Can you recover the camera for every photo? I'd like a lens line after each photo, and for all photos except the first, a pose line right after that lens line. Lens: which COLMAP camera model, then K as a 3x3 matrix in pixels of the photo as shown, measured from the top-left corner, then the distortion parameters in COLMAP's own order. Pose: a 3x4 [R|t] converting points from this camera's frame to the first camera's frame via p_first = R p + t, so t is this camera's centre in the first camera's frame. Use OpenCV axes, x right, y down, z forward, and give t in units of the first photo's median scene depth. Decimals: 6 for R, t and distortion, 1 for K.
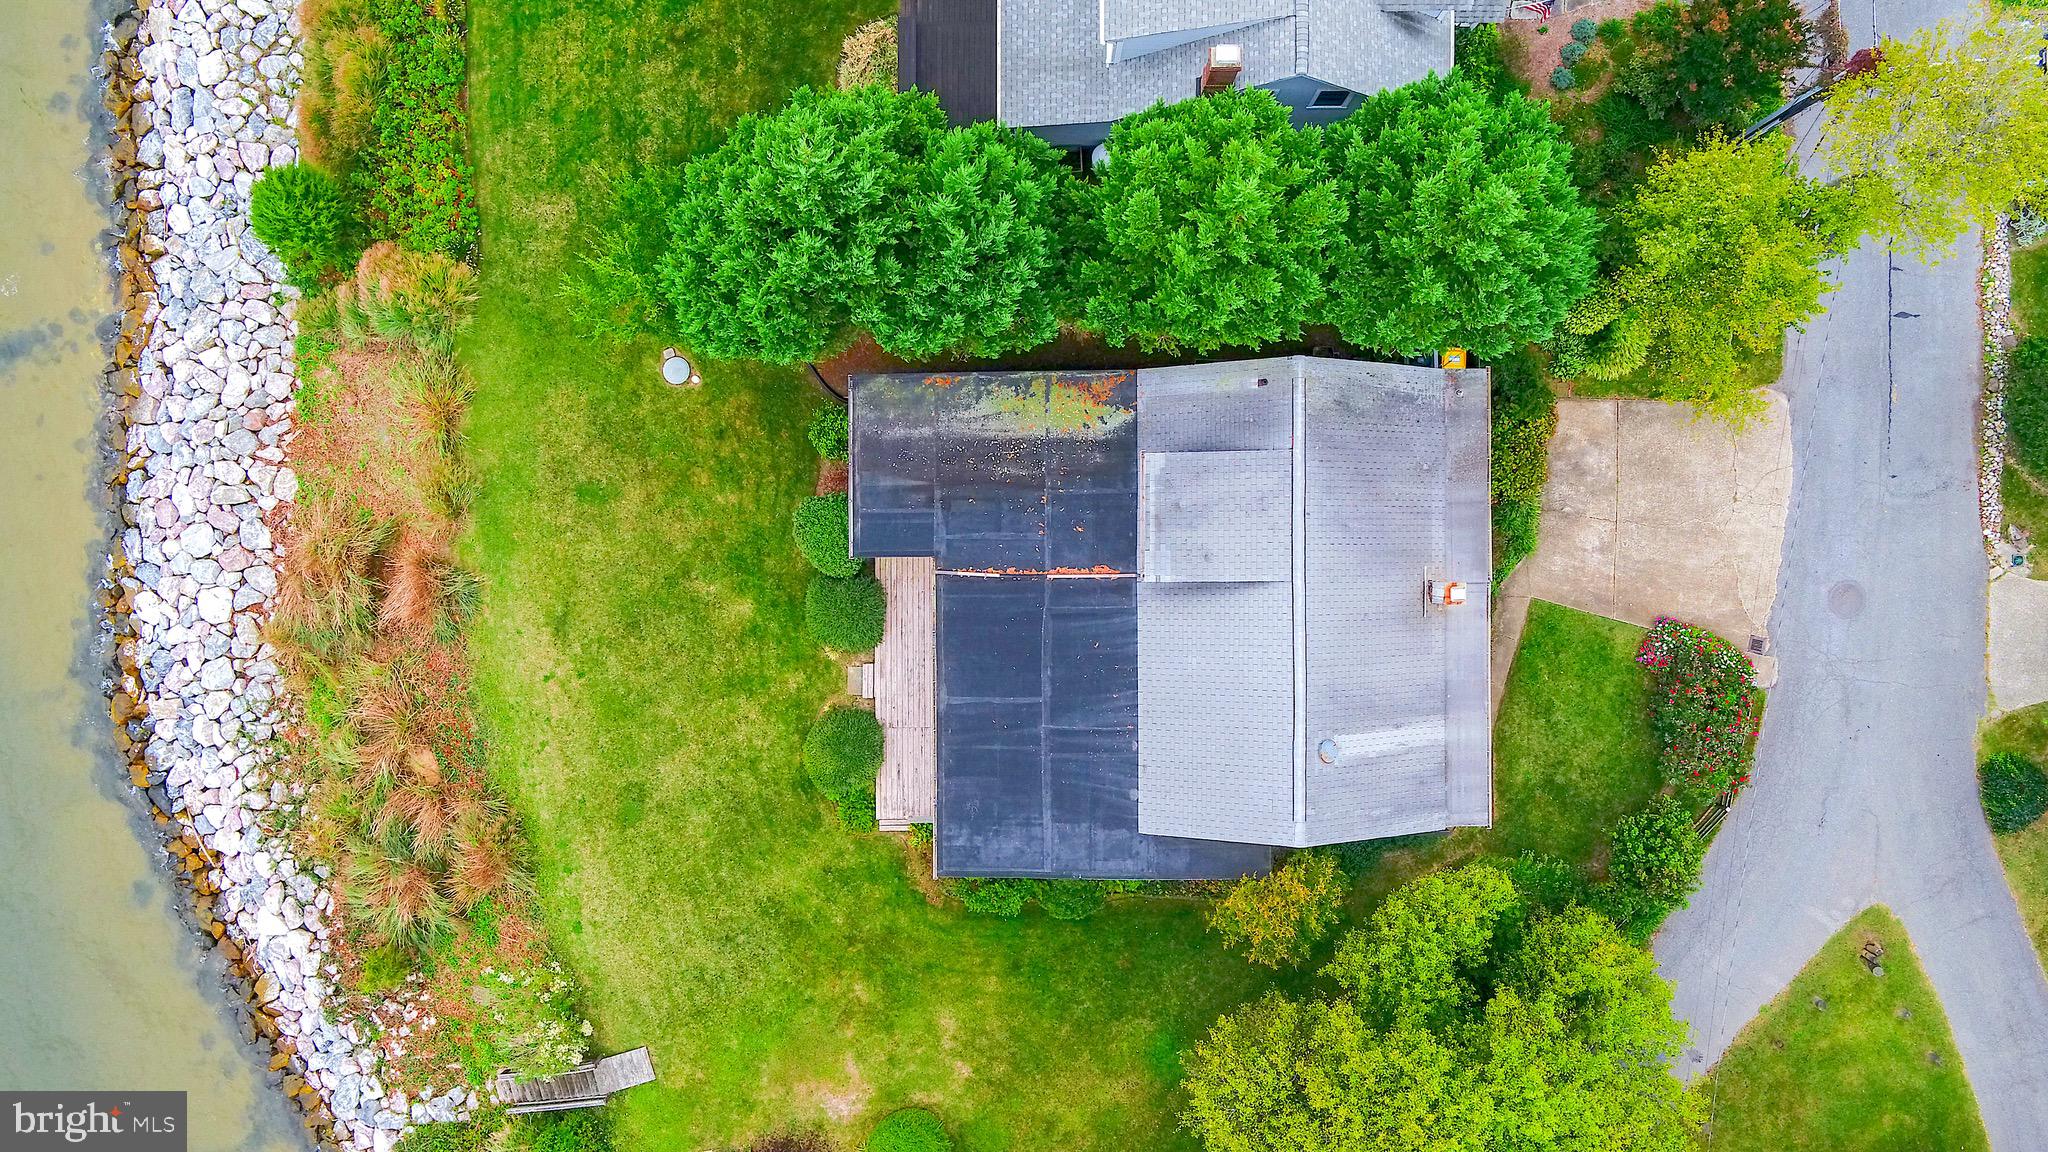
lens RADIAL K [[1776.7, 0, 1016.2], [0, 1776.7, 569.6], [0, 0, 1]] dist [0.003789, -0.003701]
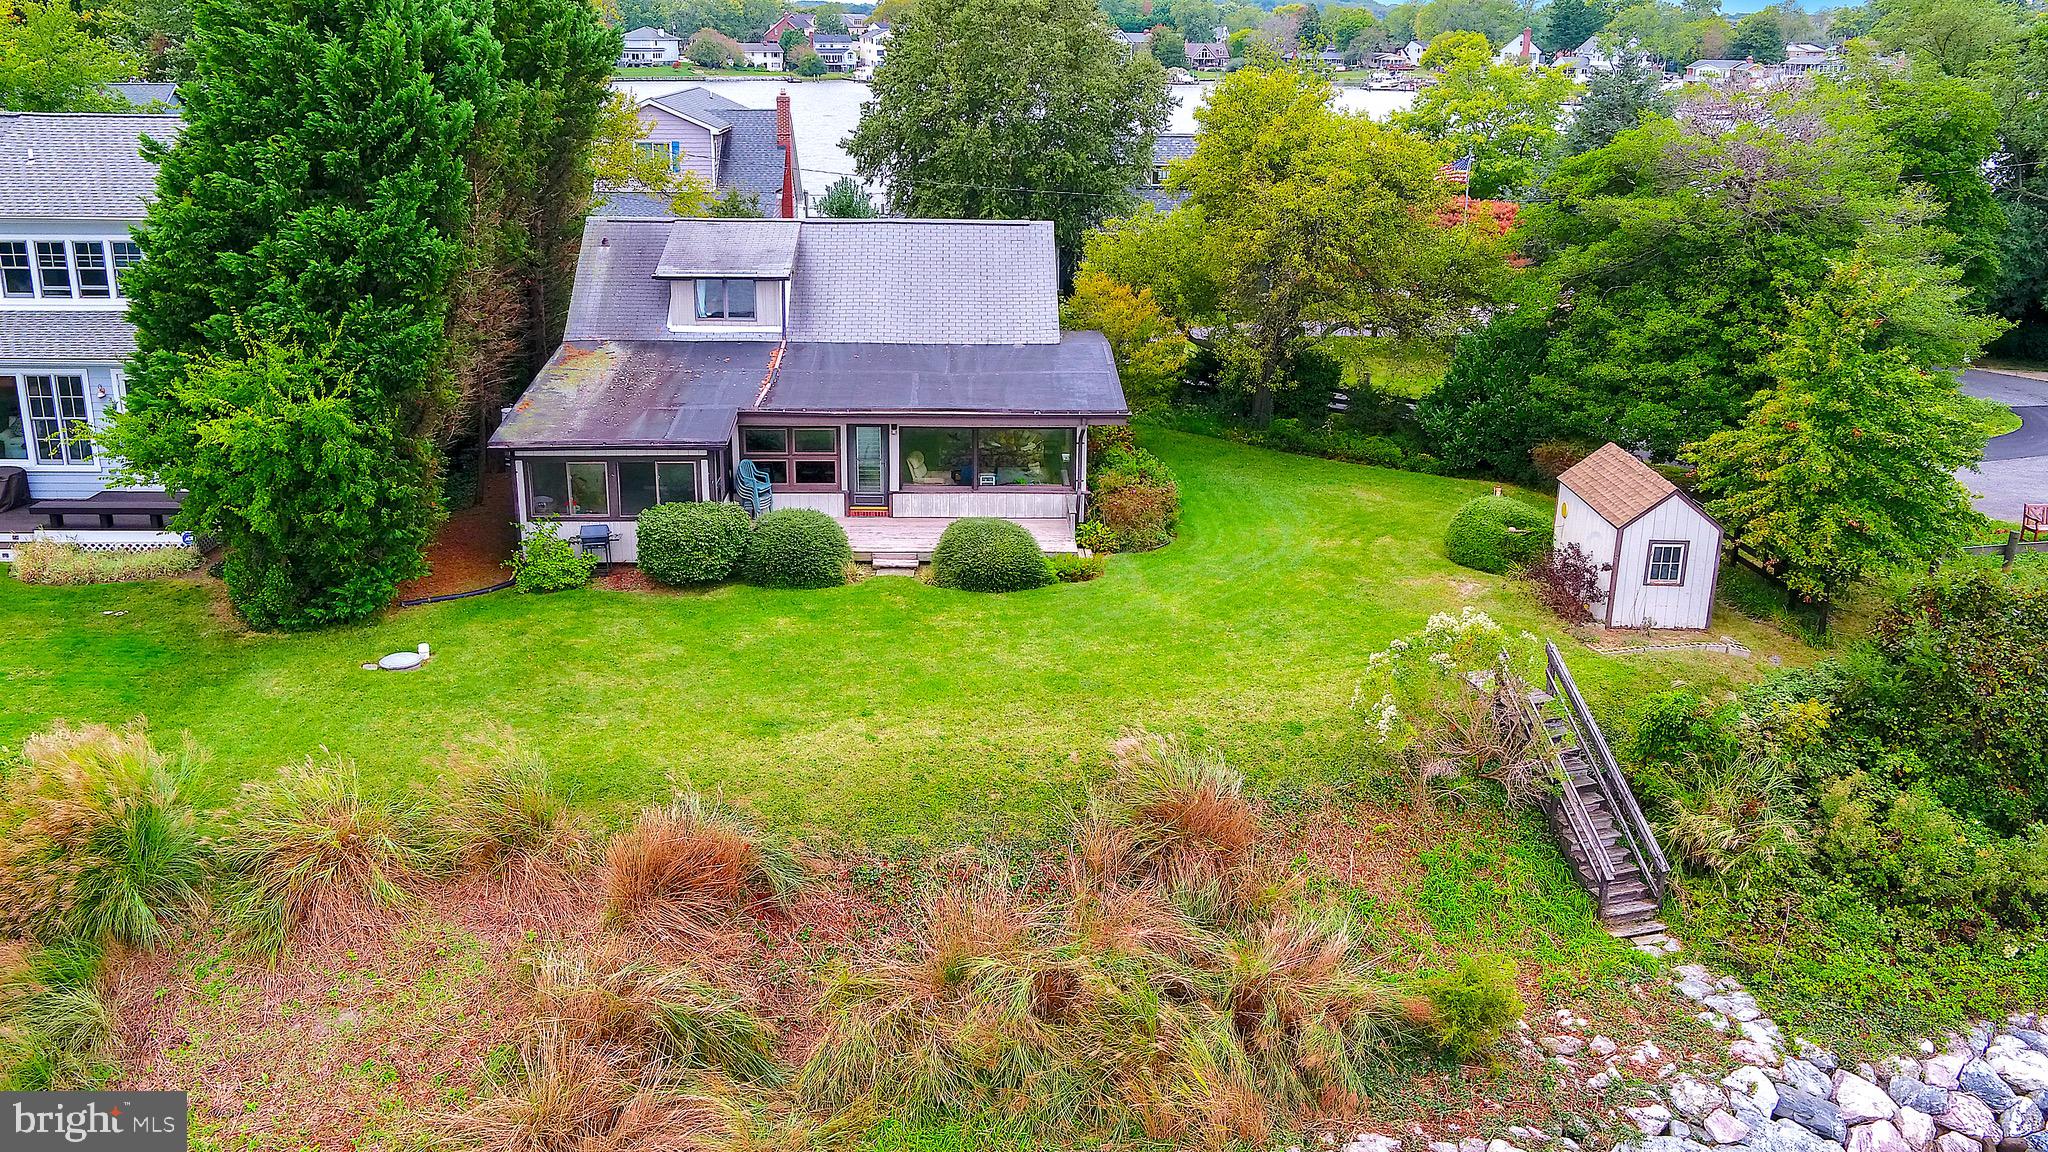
lens RADIAL K [[1729.5, 0, 1009.1], [0, 1729.5, 688.3], [0, 0, 1]] dist [0.000040, 0.002878]
pose [[-0.019580, -0.345883, 0.938073, -0.787006], [0.999758, 0.002635, 0.021839, 0.093930], [-0.010026, 0.938274, 0.345748, 0.792490]]
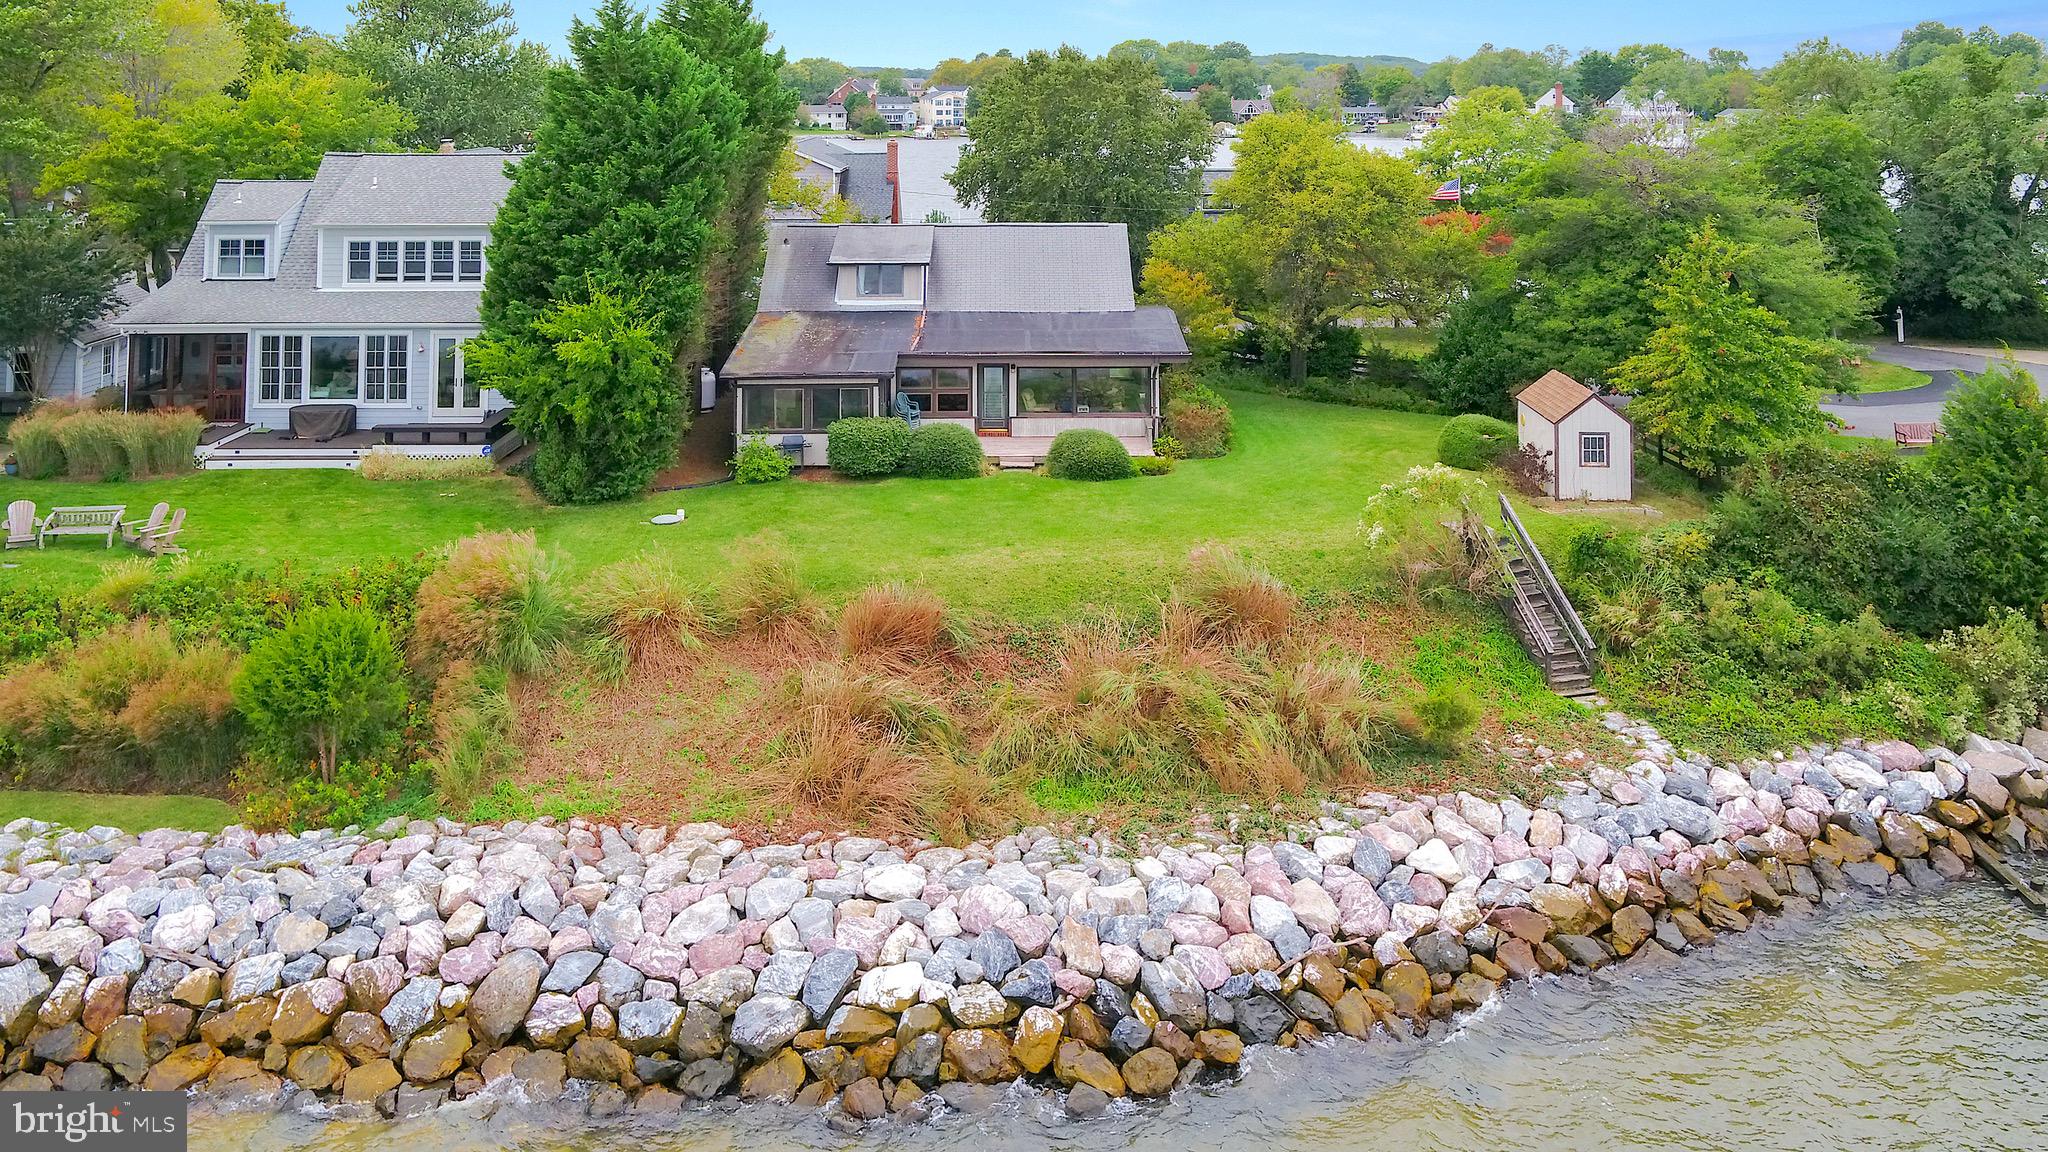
lens RADIAL K [[1820.6, 0, 1010.4], [0, 1820.6, 81.8], [0, 0, 1]] dist [0.001114, -0.001592]
pose [[0.006742, 0.015736, 0.999853, -1.100289], [0.999975, -0.002442, -0.006705, 0.065366], [0.002336, 0.999873, -0.015752, 0.798500]]
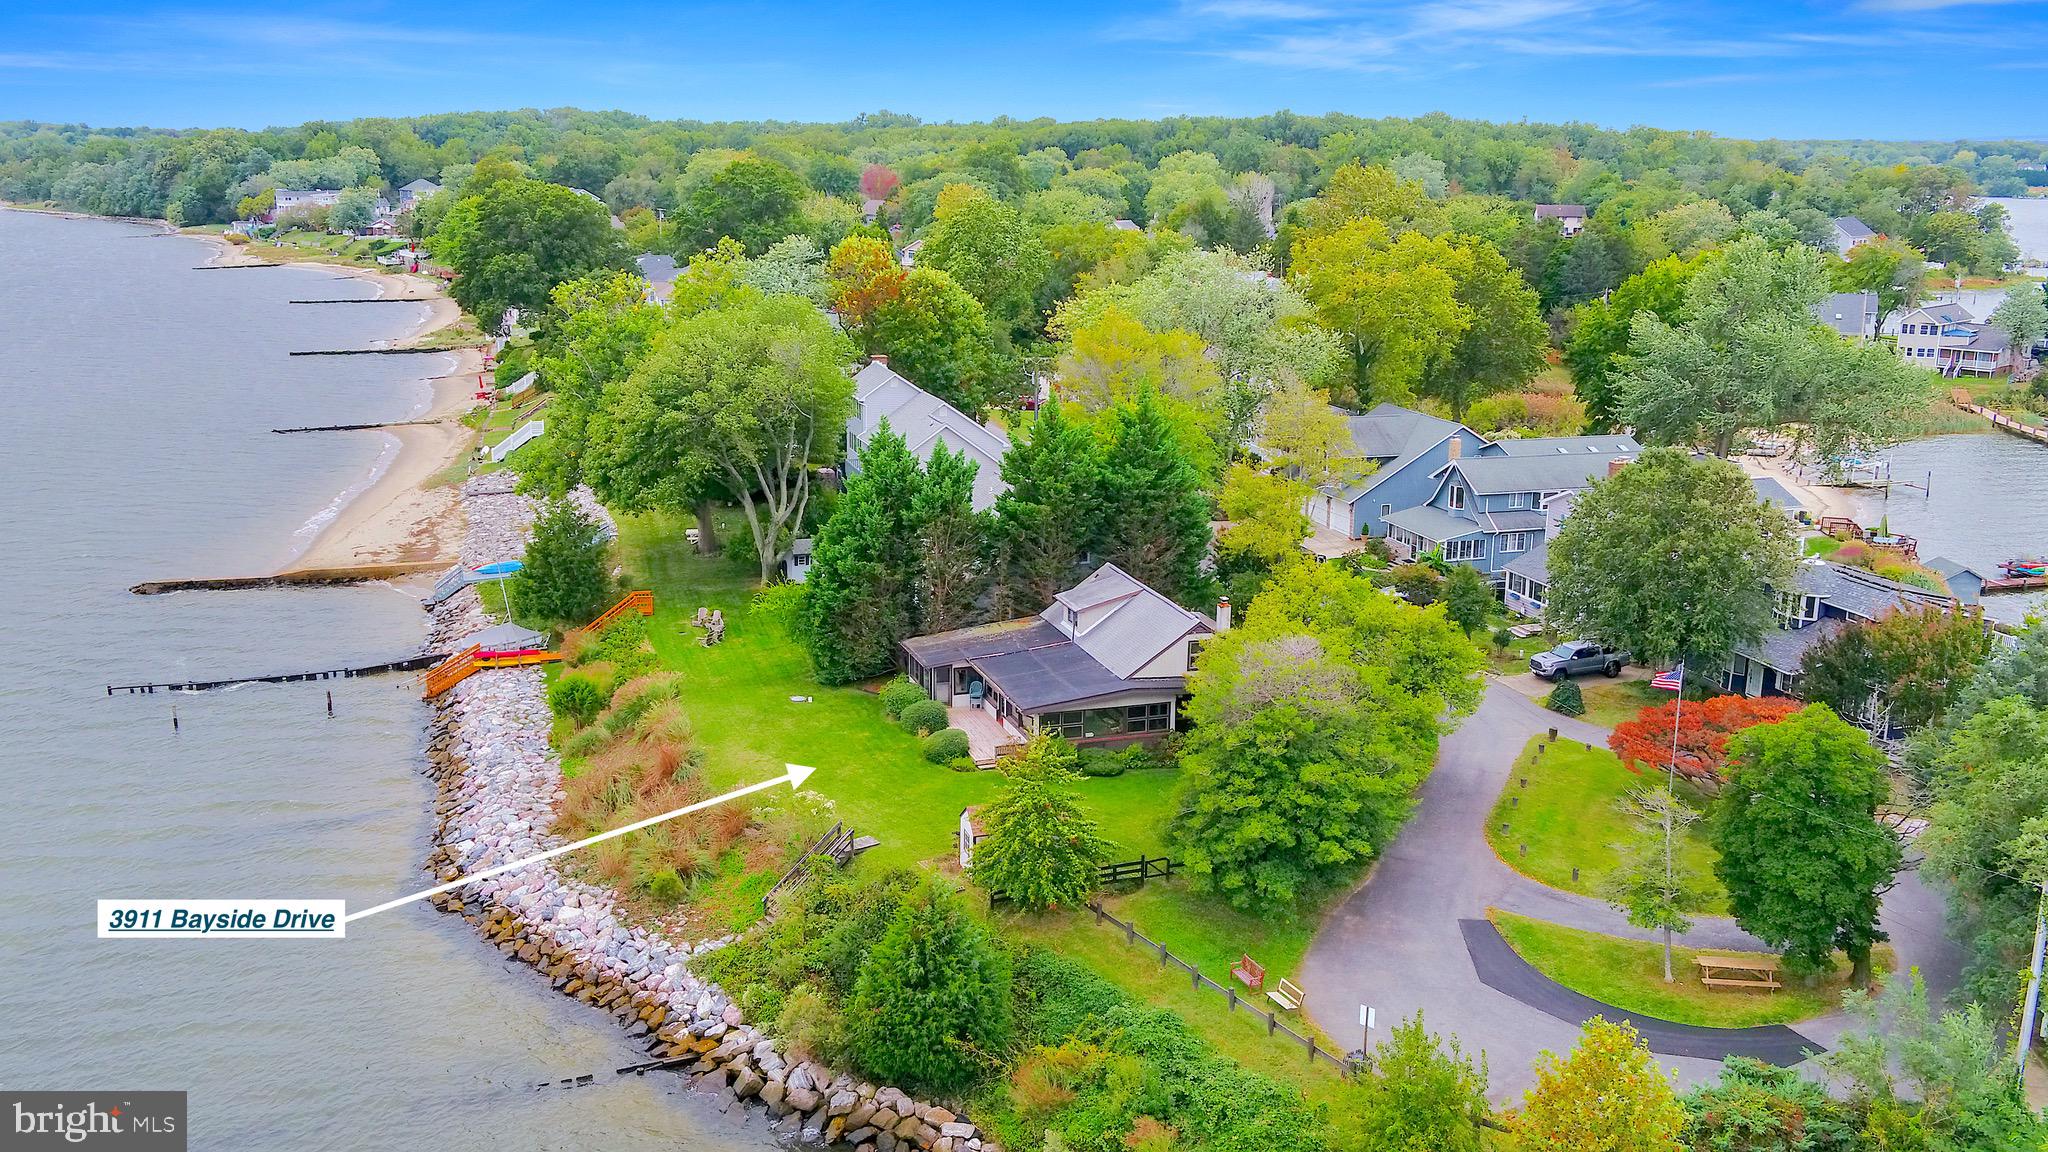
lens RADIAL K [[1767.8, 0, 1017.3], [0, 1767.8, 570.6], [0, 0, 1]] dist [0.000996, 0.002178]
pose [[0.950950, -0.052951, 0.304779, -0.523697], [0.308611, 0.230214, -0.922909, 1.596935], [-0.021296, 0.971698, 0.235263, 0.444156]]
